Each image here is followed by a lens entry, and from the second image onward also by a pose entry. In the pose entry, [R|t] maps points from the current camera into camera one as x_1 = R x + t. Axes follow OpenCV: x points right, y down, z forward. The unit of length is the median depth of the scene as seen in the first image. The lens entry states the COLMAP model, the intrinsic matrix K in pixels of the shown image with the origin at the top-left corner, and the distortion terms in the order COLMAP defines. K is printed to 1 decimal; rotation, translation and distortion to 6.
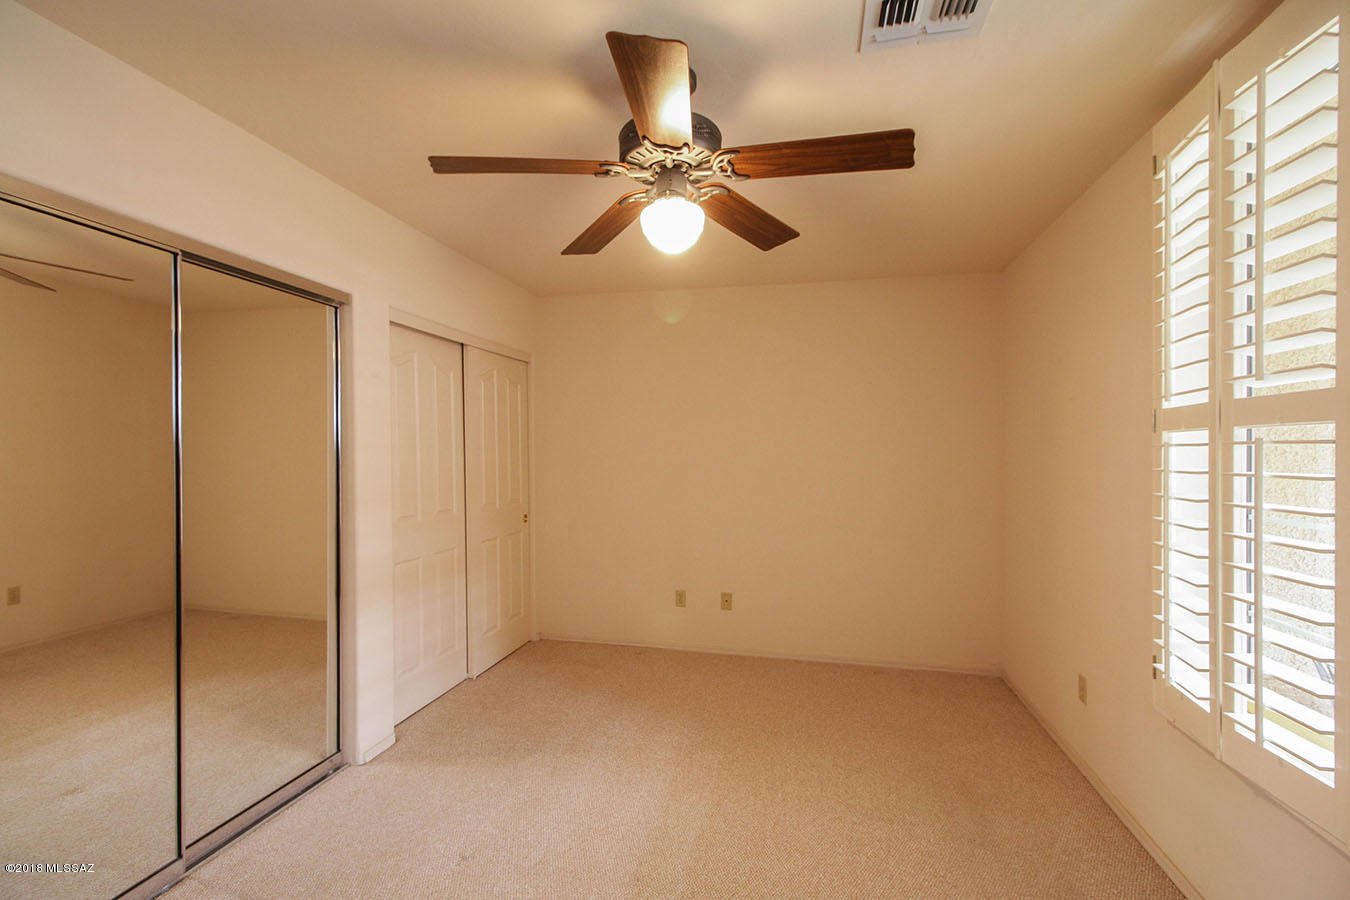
lens RADIAL K [[620.9, 0, 679.6], [0, 620.9, 461.0], [0, 0, 1]] dist [0.003962, -0.000132]
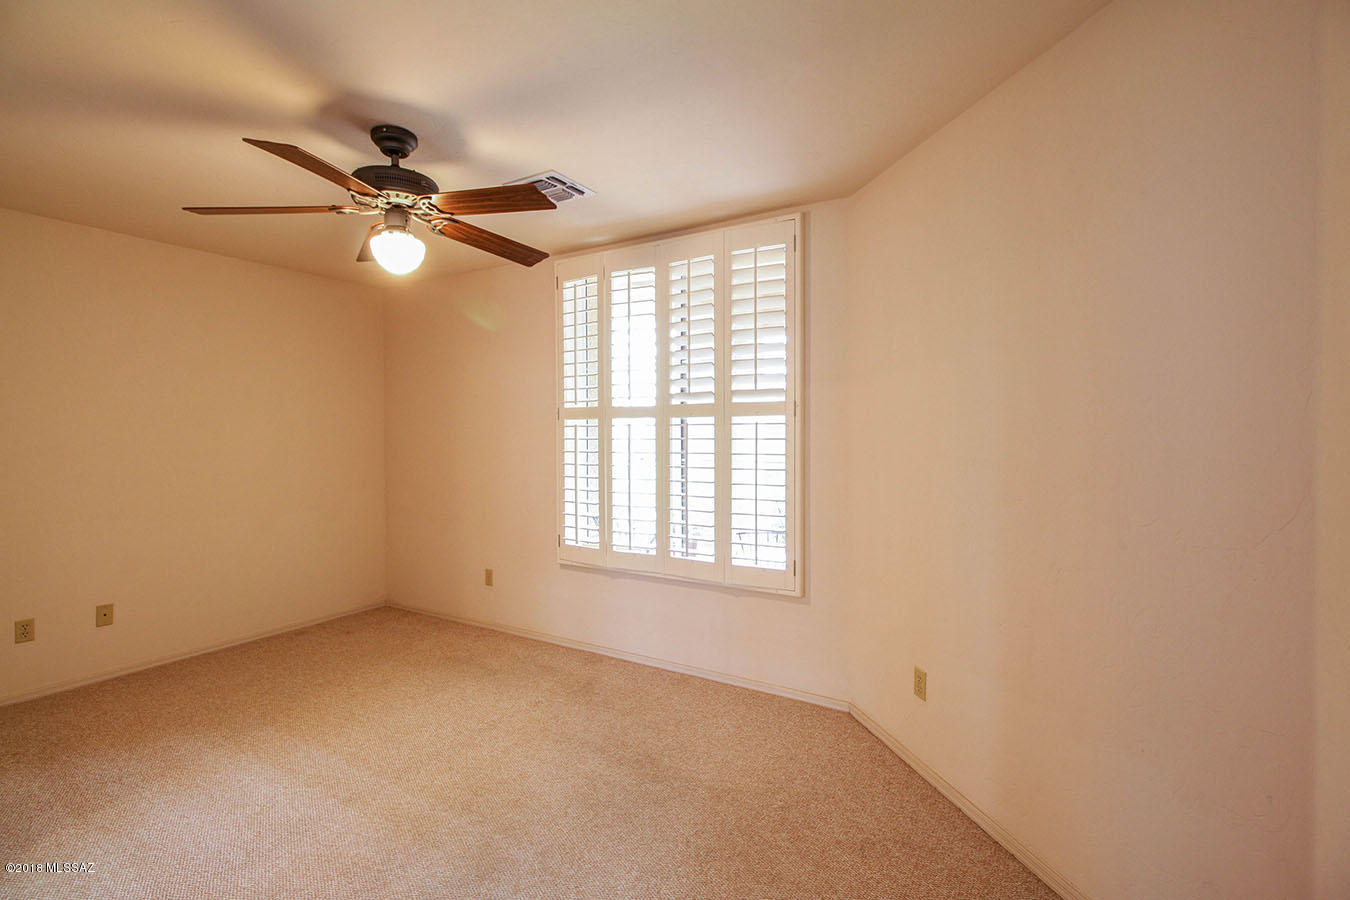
lens RADIAL K [[620.9, 0, 676.2], [0, 620.9, 439.8], [0, 0, 1]] dist [0.003962, -0.000132]
pose [[0.288767, -0.013319, 0.957307, -1.105102], [0.020812, 0.999754, 0.007631, 0.010918], [-0.957173, 0.017720, 0.288974, 0.092531]]
